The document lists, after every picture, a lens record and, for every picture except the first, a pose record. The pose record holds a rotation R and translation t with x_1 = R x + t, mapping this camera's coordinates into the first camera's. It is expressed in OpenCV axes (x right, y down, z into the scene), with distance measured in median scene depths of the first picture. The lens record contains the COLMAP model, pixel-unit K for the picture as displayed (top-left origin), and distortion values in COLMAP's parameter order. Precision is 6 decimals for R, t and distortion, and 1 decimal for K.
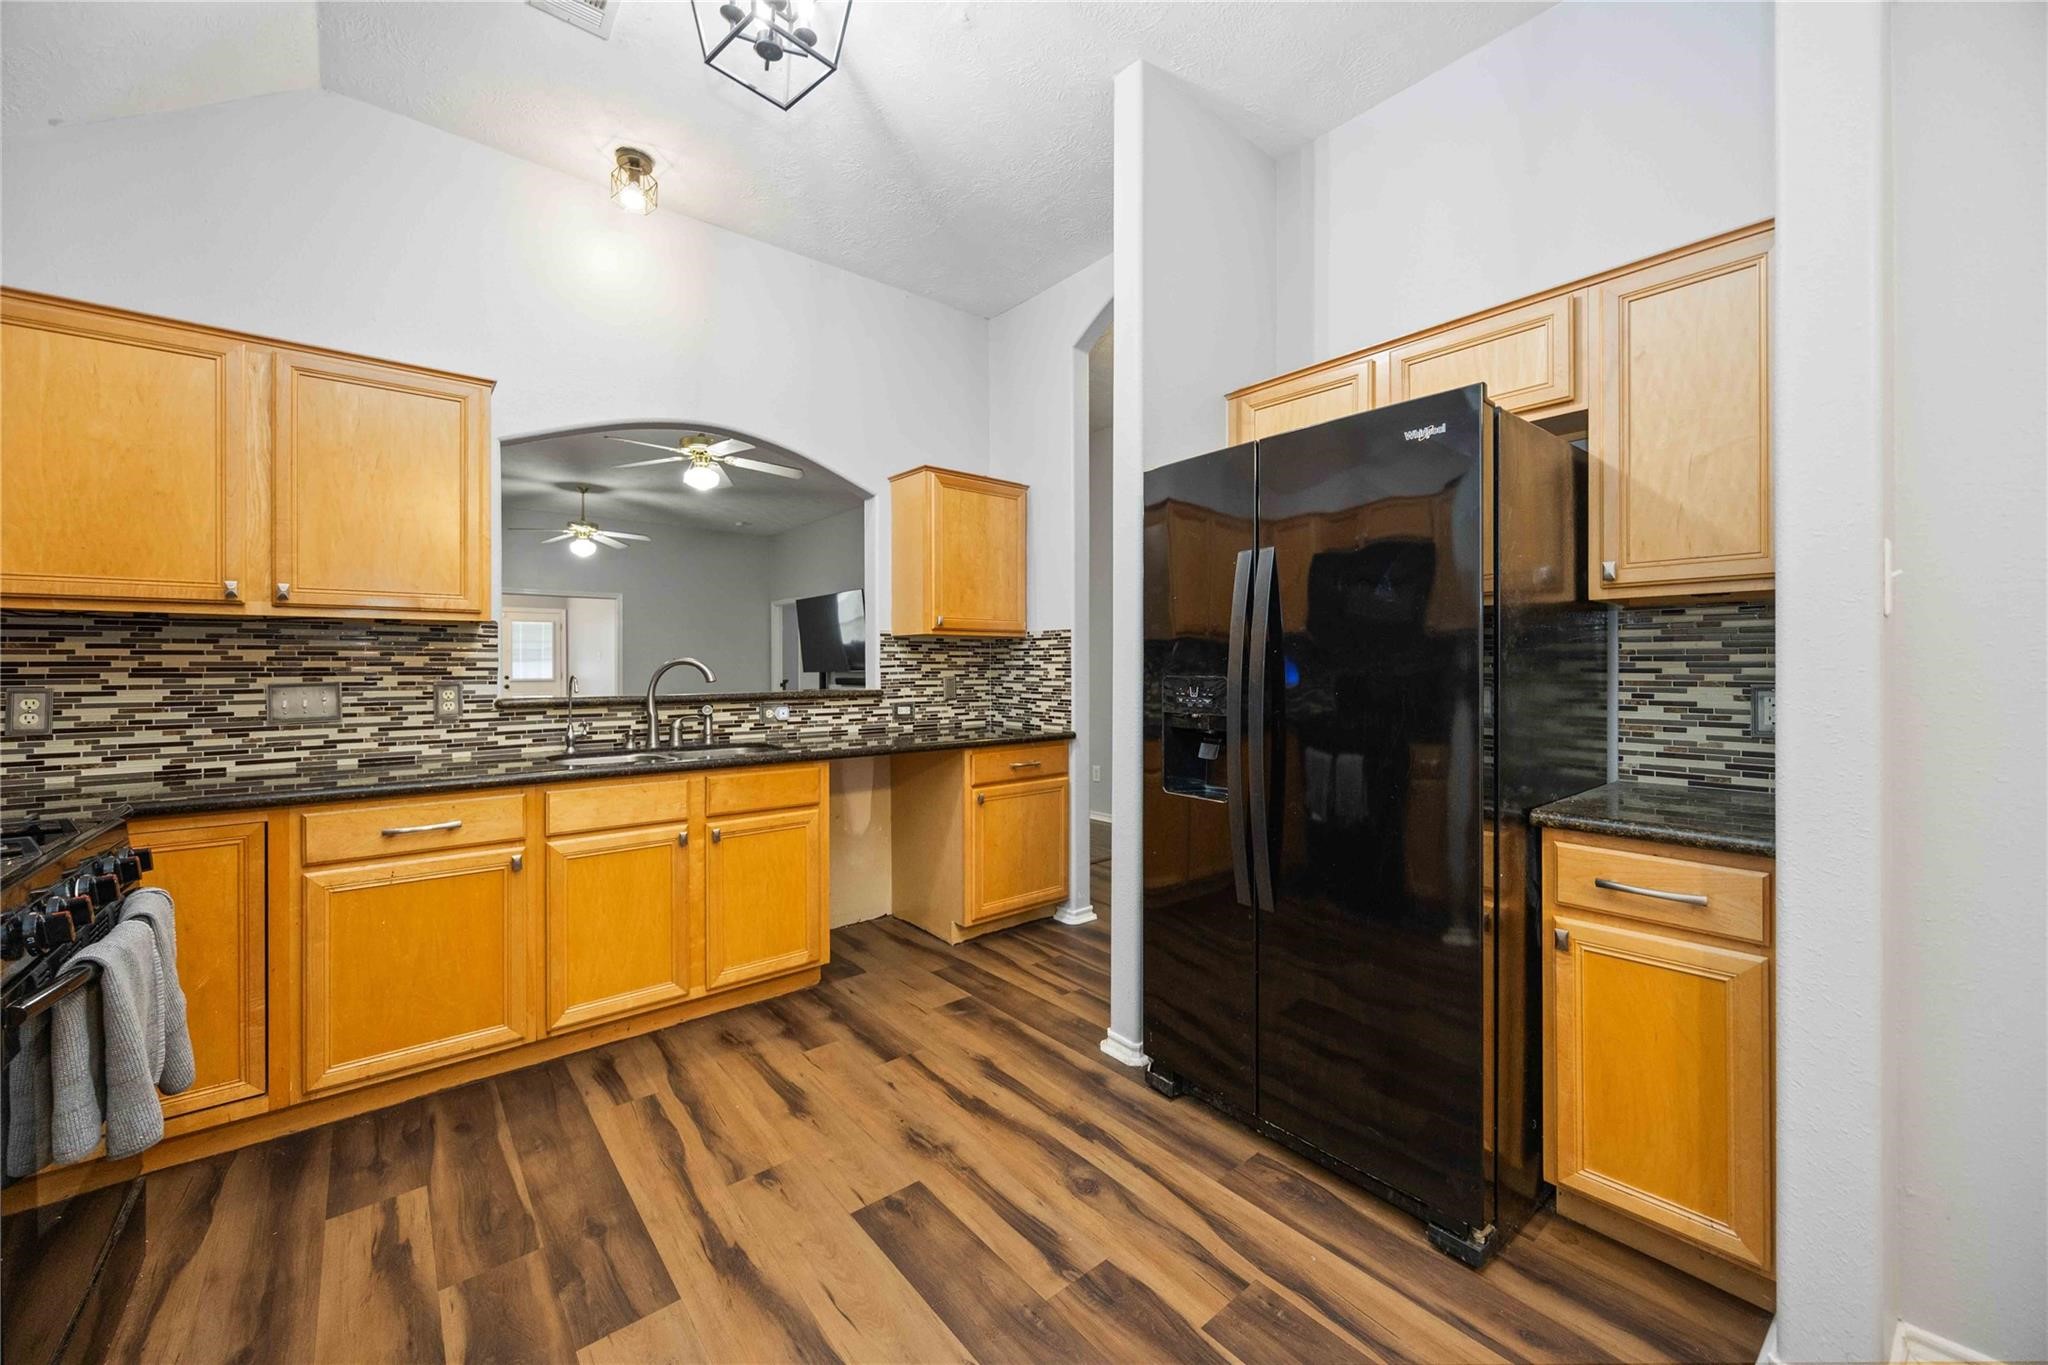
lens RADIAL K [[784.1, 0, 1023.1], [0, 784.1, 668.2], [0, 0, 1]] dist [-0.001878, 0.000847]
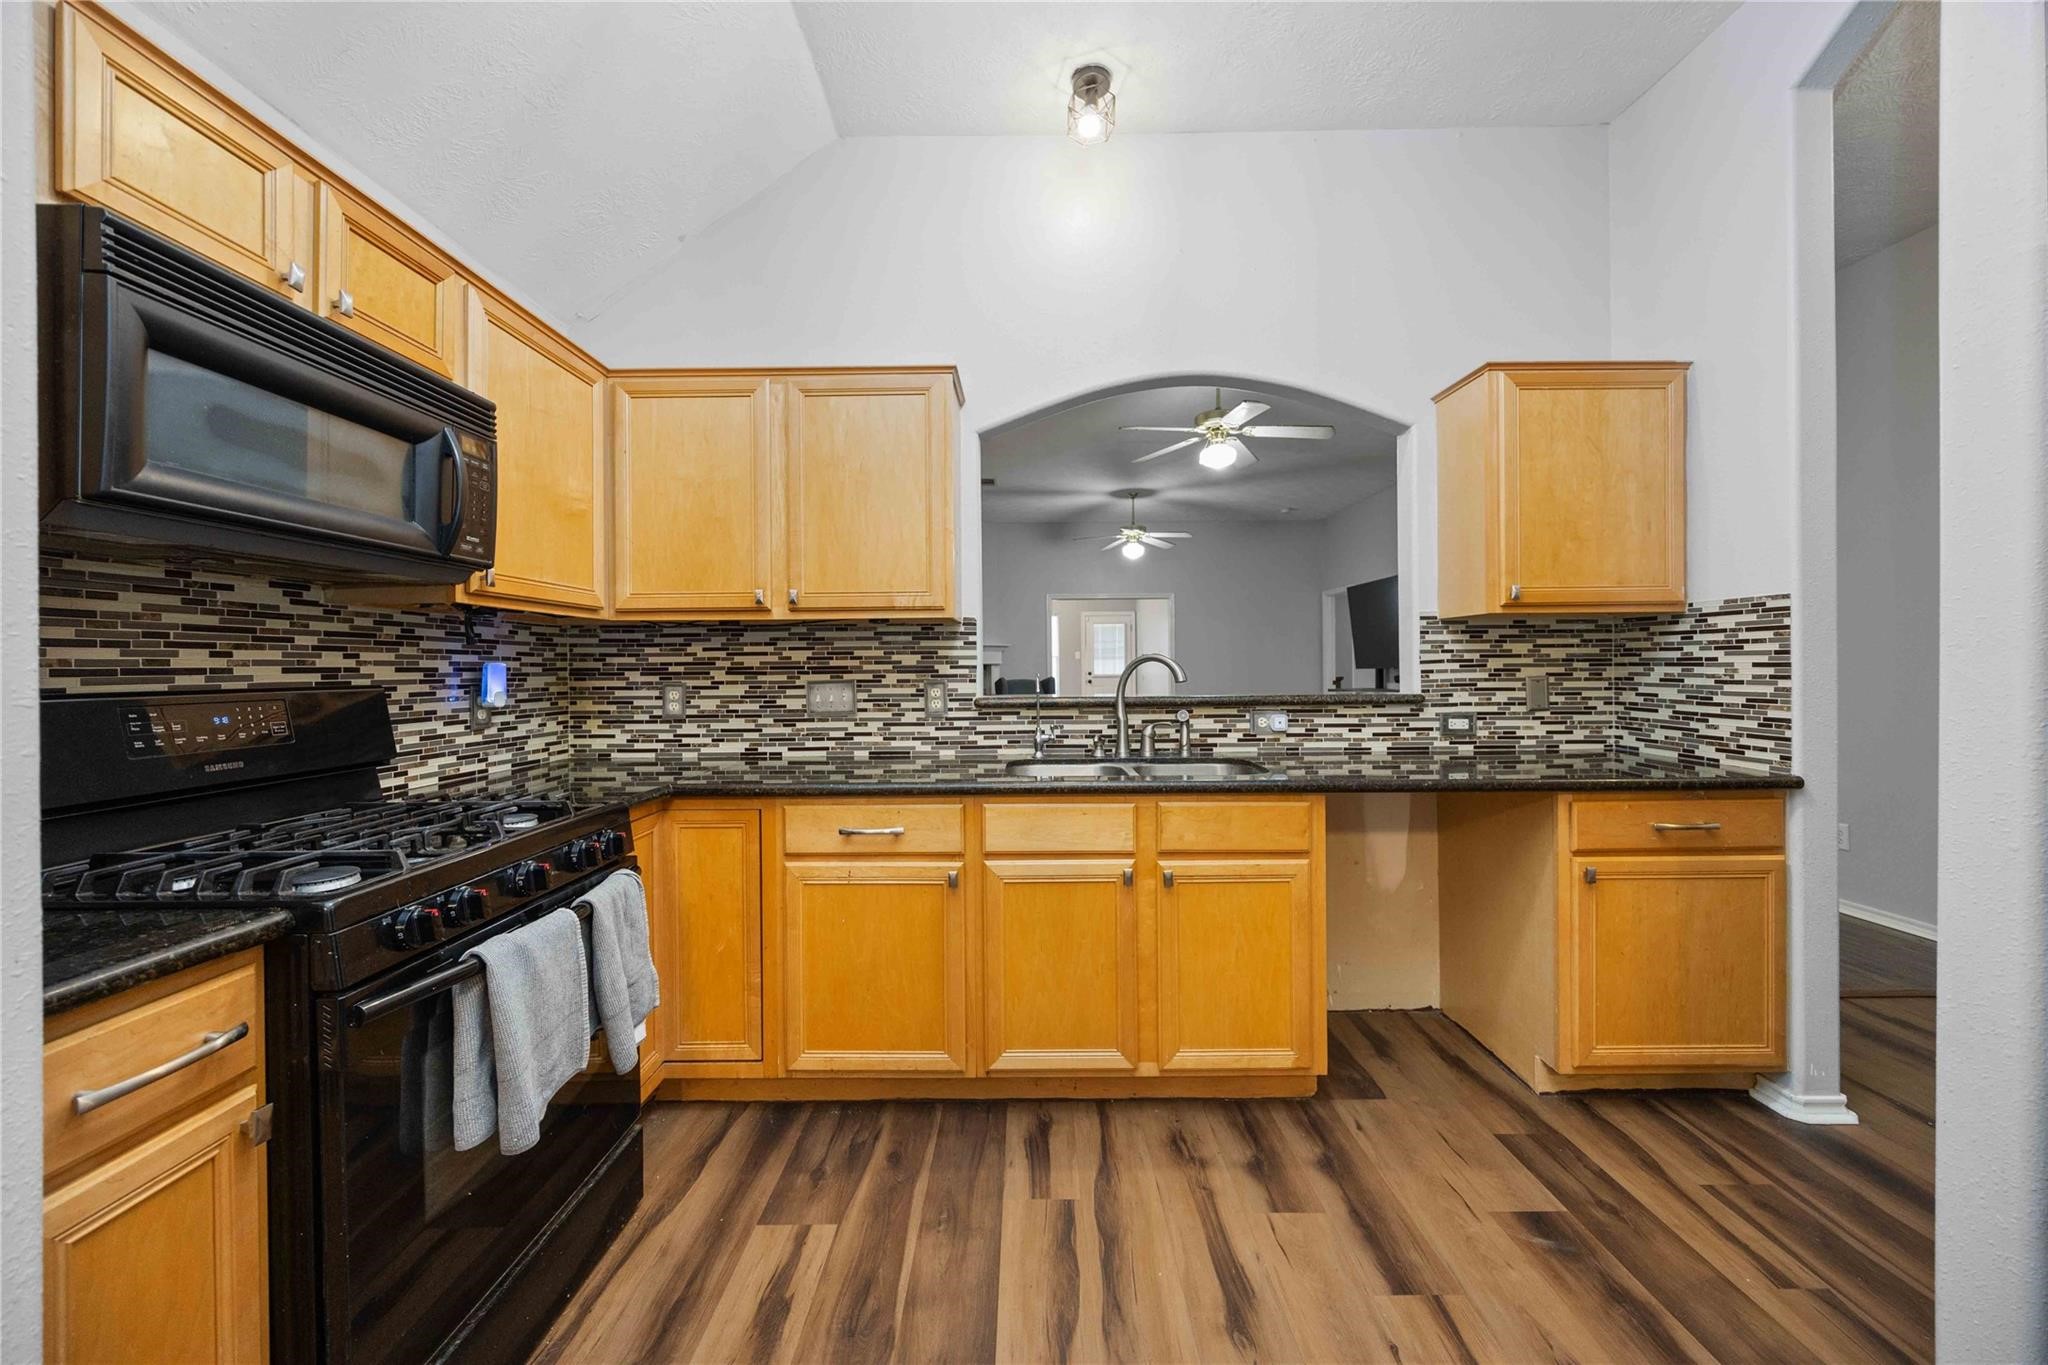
lens RADIAL K [[784.1, 0, 1018.5], [0, 784.1, 666.4], [0, 0, 1]] dist [-0.001878, 0.000847]
pose [[0.762931, -0.002330, -0.646476, 0.002360], [0.004266, 0.999990, 0.001430, -0.000829], [0.646466, -0.003849, 0.762933, 0.290889]]
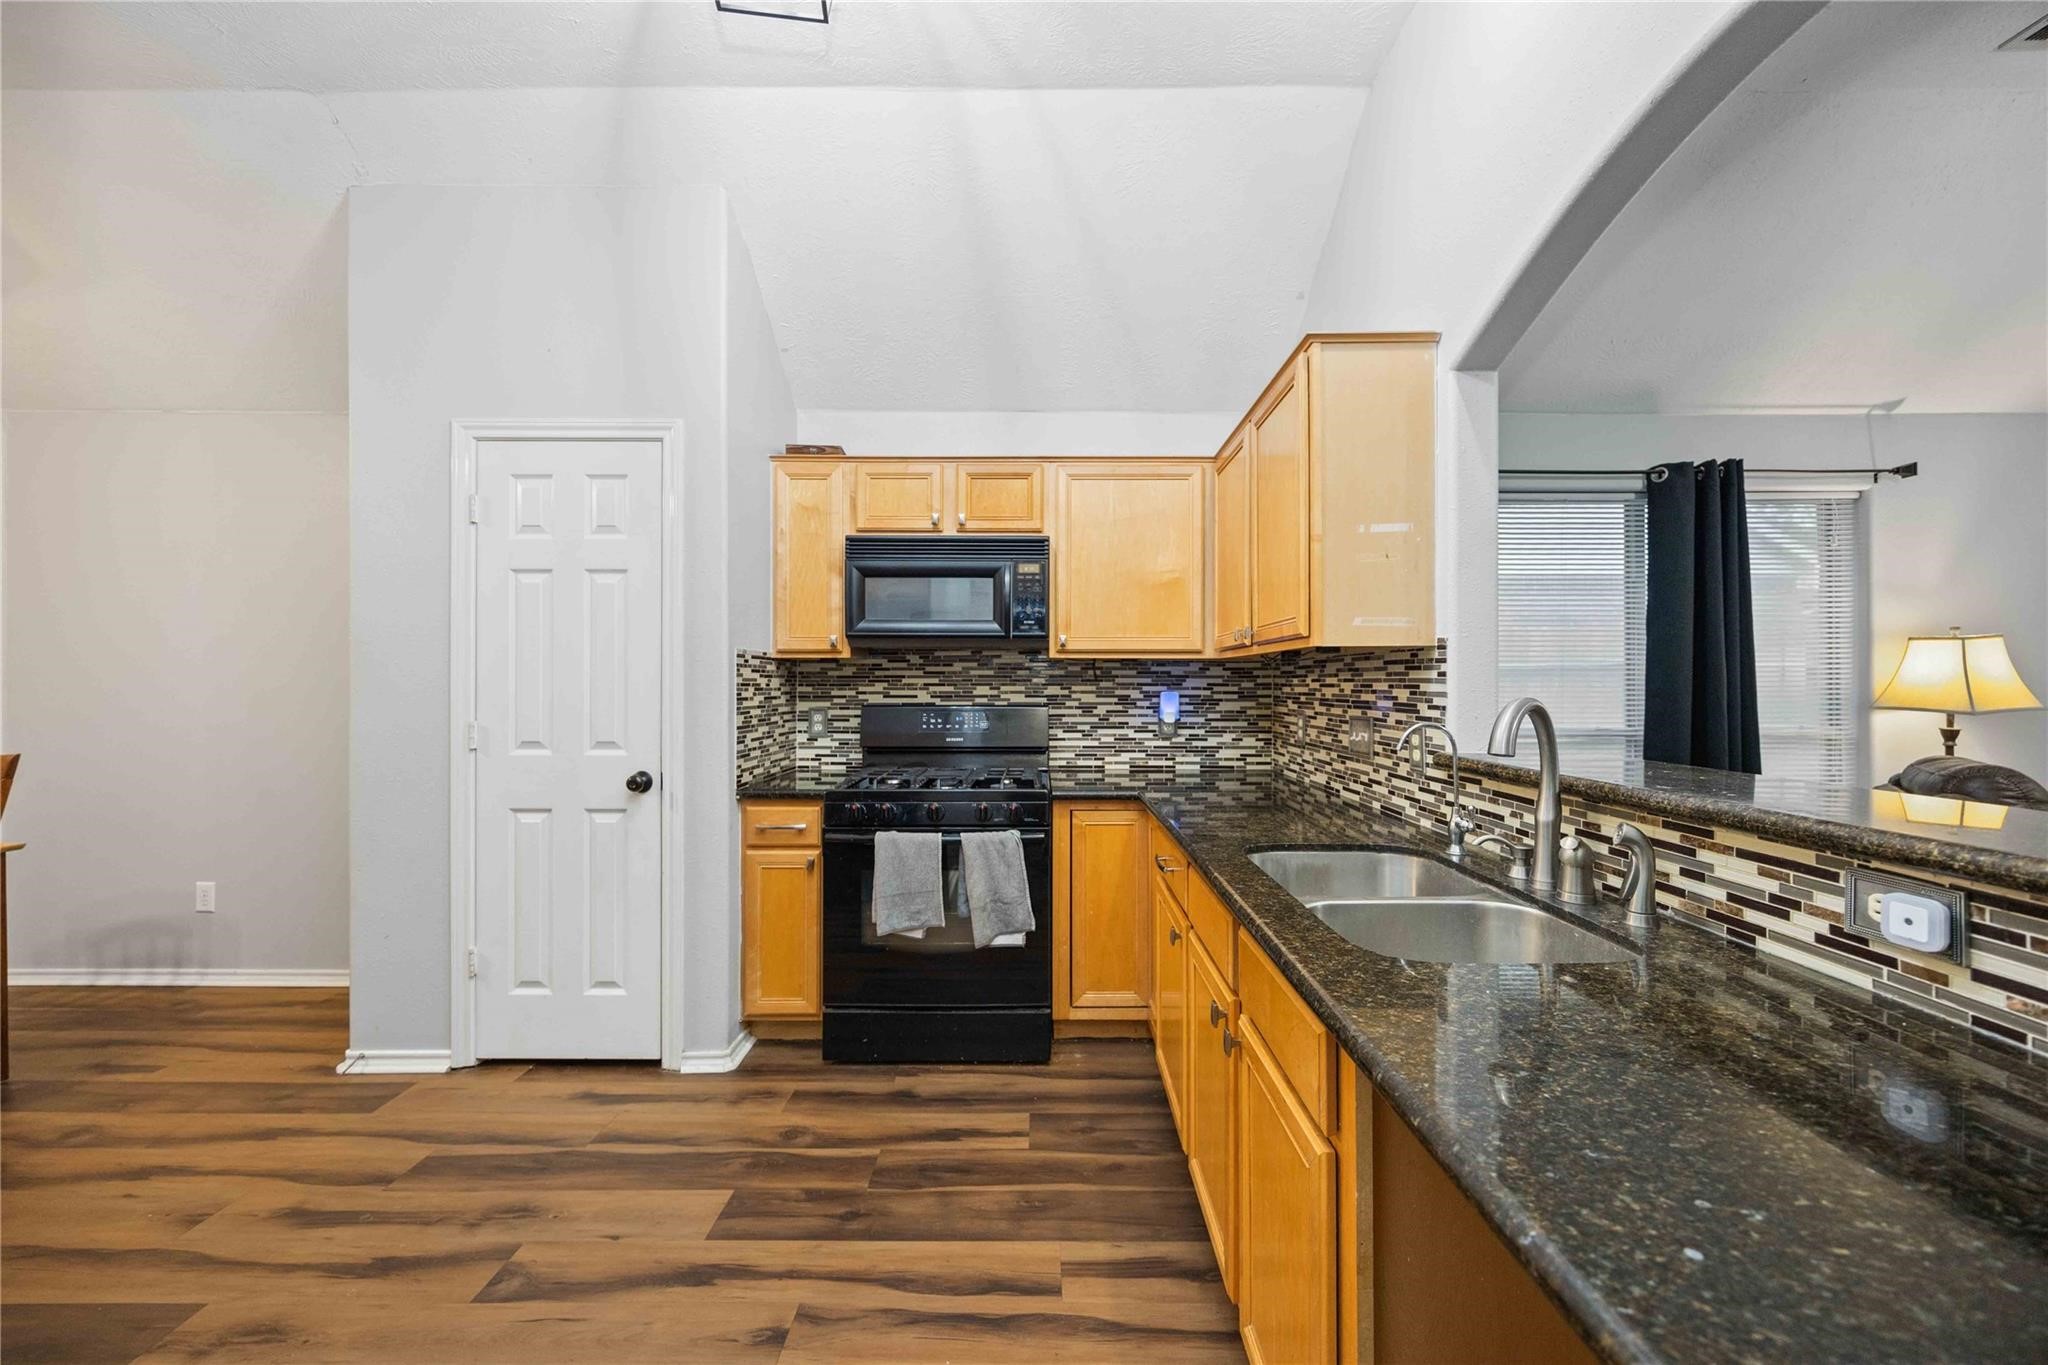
lens RADIAL K [[784.1, 0, 1038.2], [0, 784.1, 683.8], [0, 0, 1]] dist [-0.001878, 0.000847]
pose [[-0.641127, 0.005426, -0.767416, 0.080604], [0.001761, 0.999983, 0.005599, -0.024960], [0.767433, 0.002238, -0.641125, 1.179943]]
